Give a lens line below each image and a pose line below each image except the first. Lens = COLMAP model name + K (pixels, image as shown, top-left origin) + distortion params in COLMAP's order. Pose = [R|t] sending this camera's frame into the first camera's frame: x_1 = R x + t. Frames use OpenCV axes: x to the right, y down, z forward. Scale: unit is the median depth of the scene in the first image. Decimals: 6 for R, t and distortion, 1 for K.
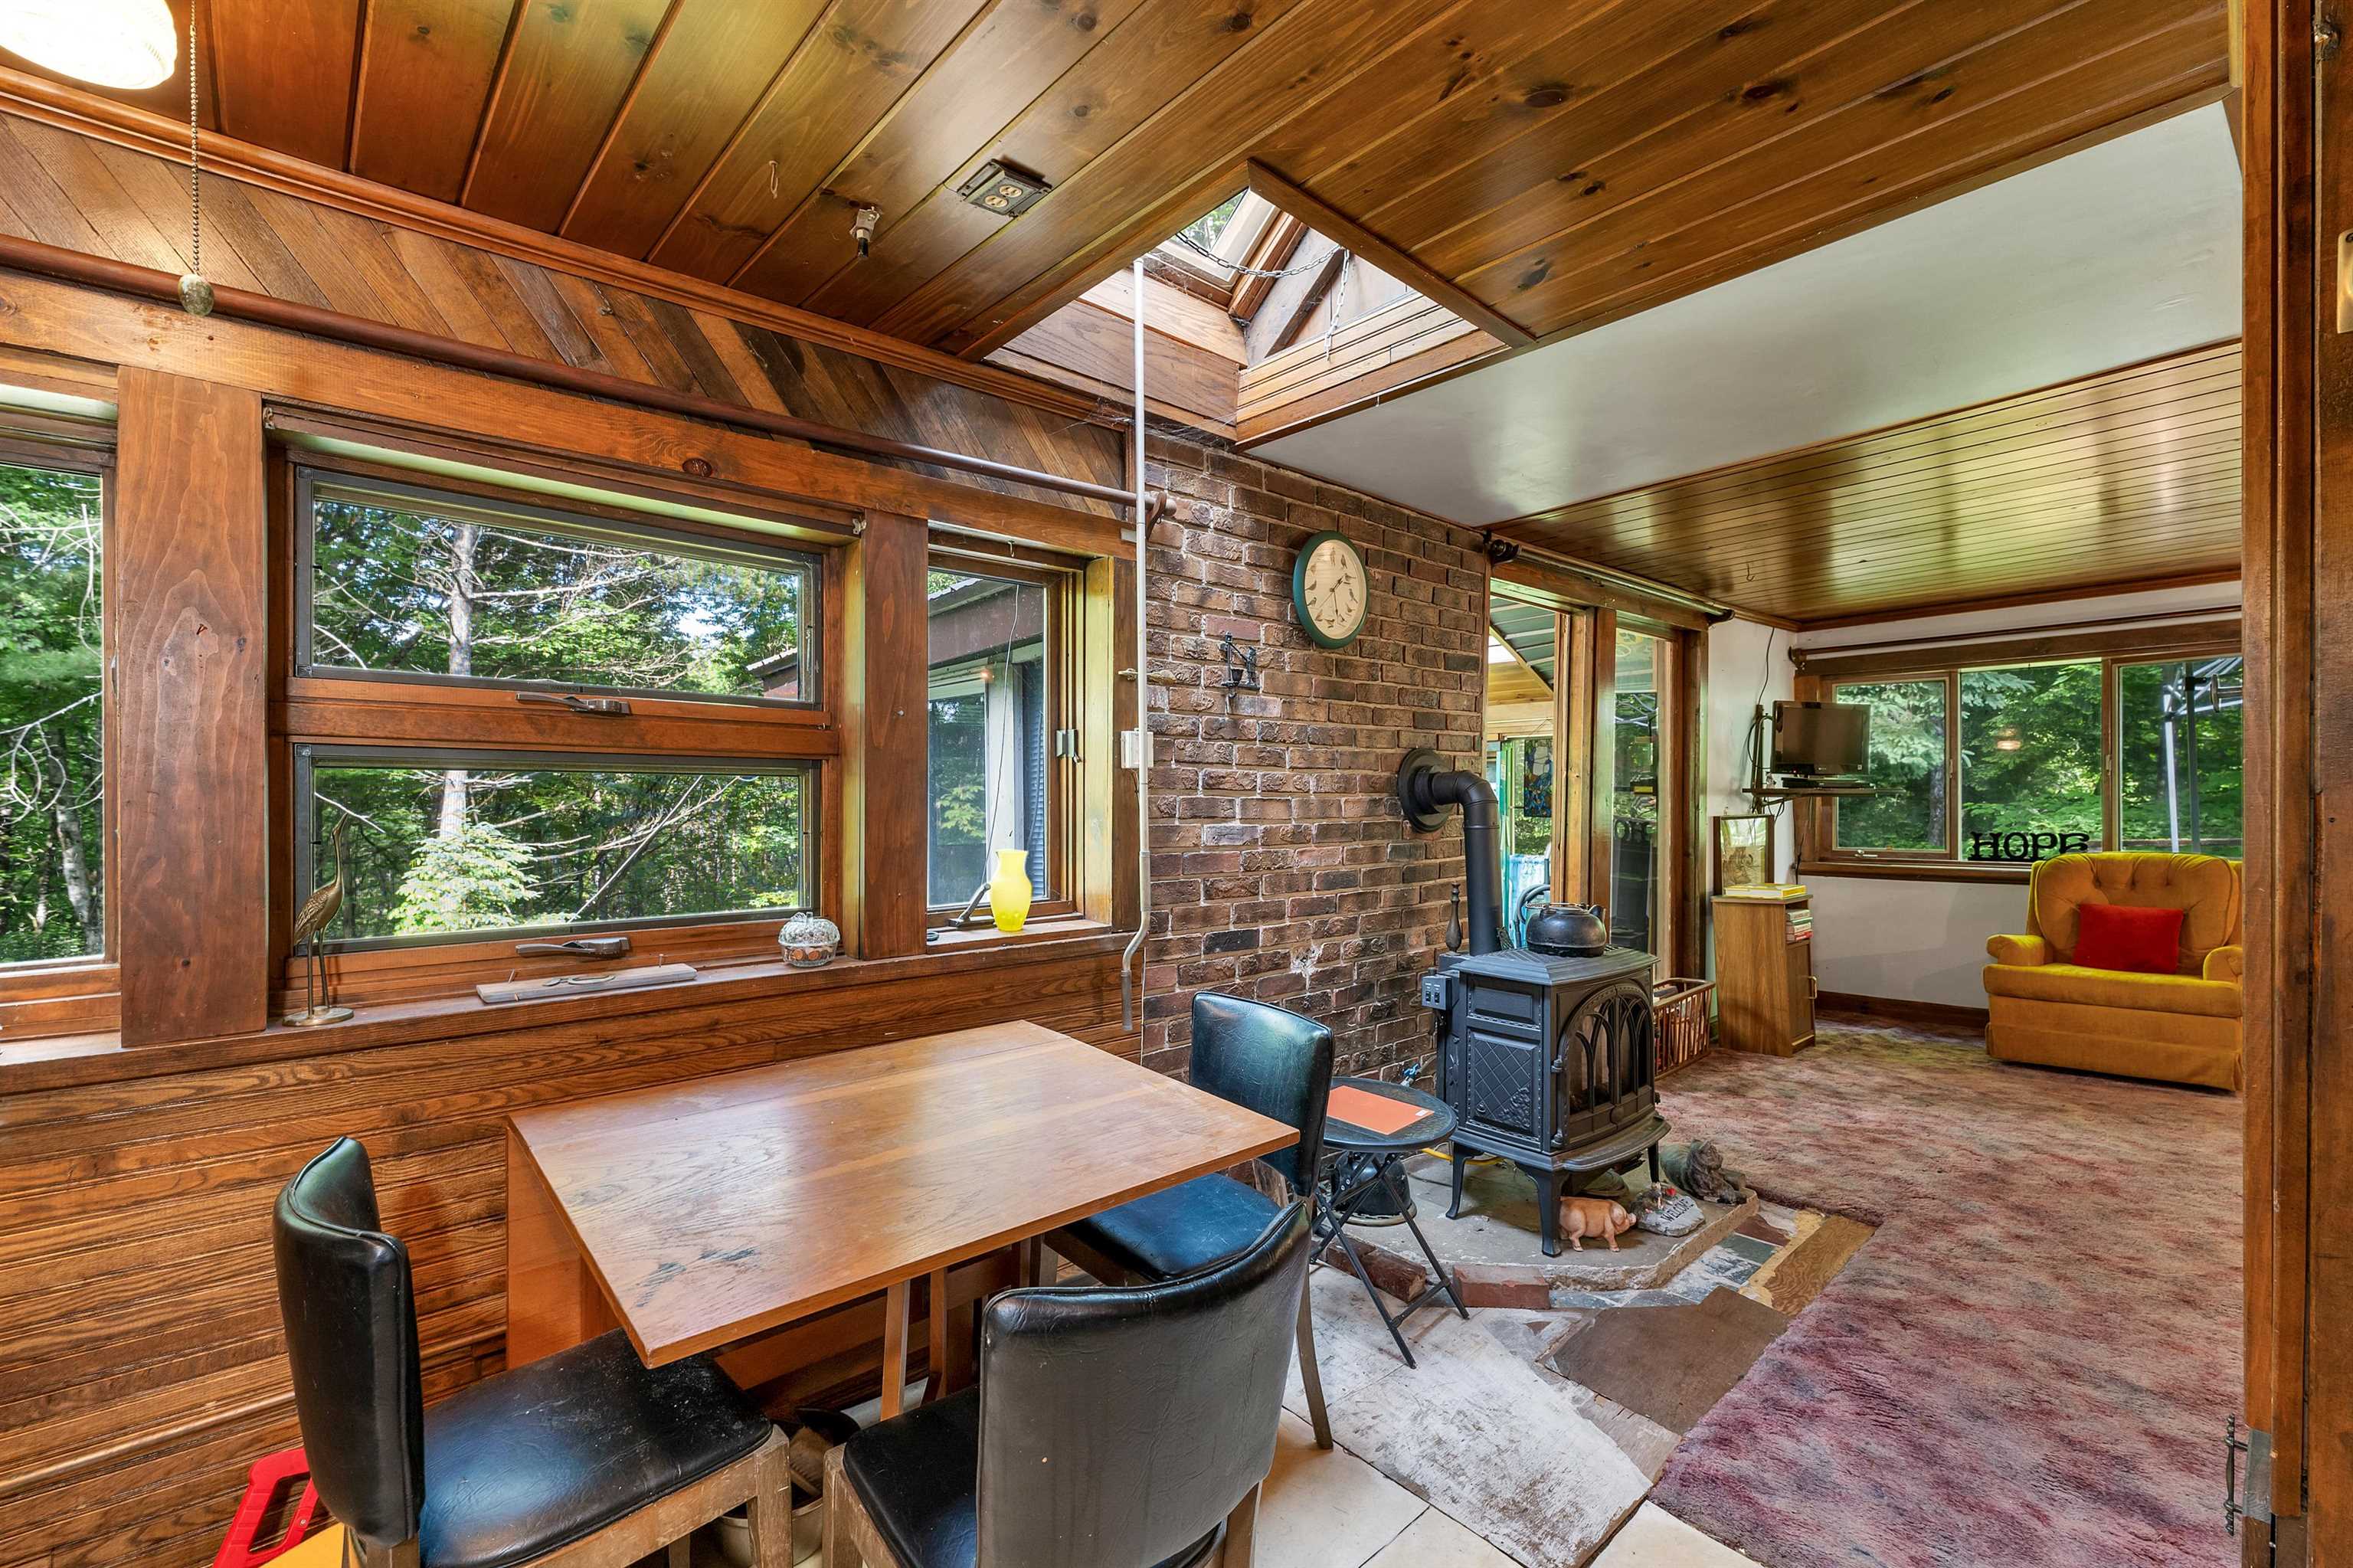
lens RADIAL K [[990.0, 0, 1178.4], [0, 990.0, 793.2], [0, 0, 1]] dist [-0.002334, -0.000068]
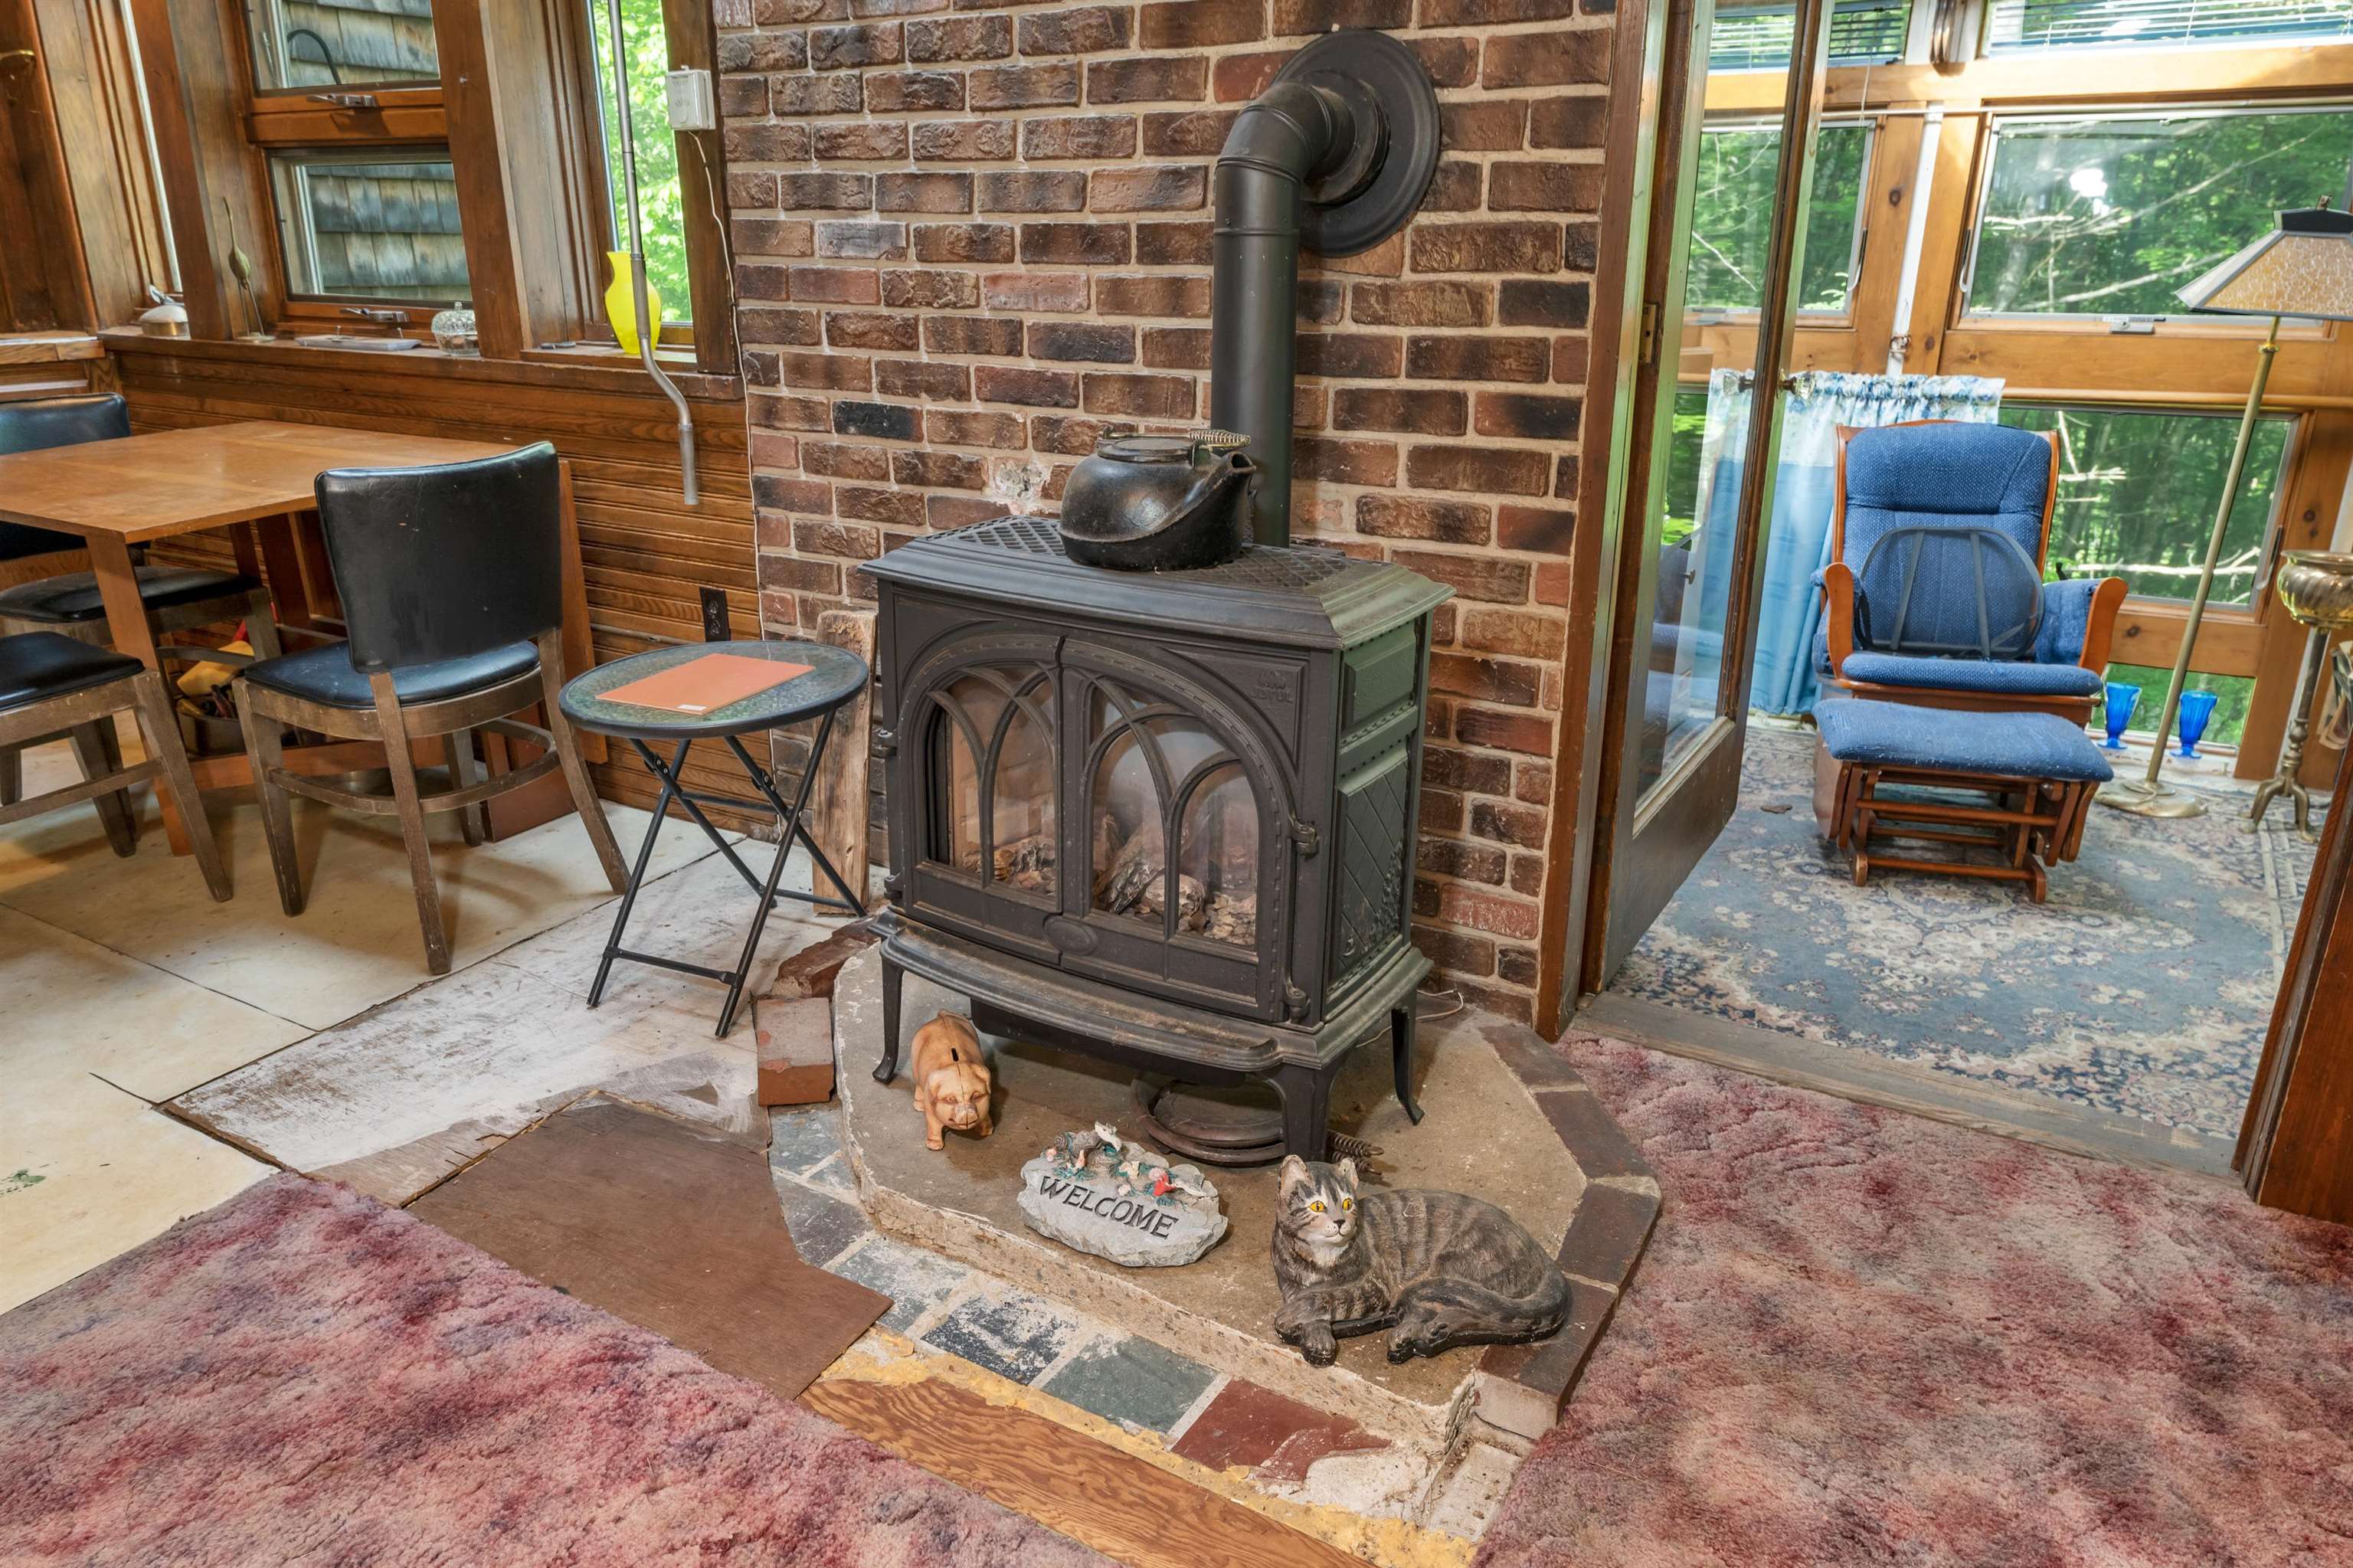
lens RADIAL K [[1581.0, 0, 1175.5], [0, 1581.0, 794.0], [0, 0, 1]] dist [-0.008727, 0.001613]
pose [[0.295475, 0.321247, -0.899719, 1.098866], [-0.000640, 0.941835, 0.336075, 0.038108], [0.955350, -0.098726, 0.278494, 0.898056]]
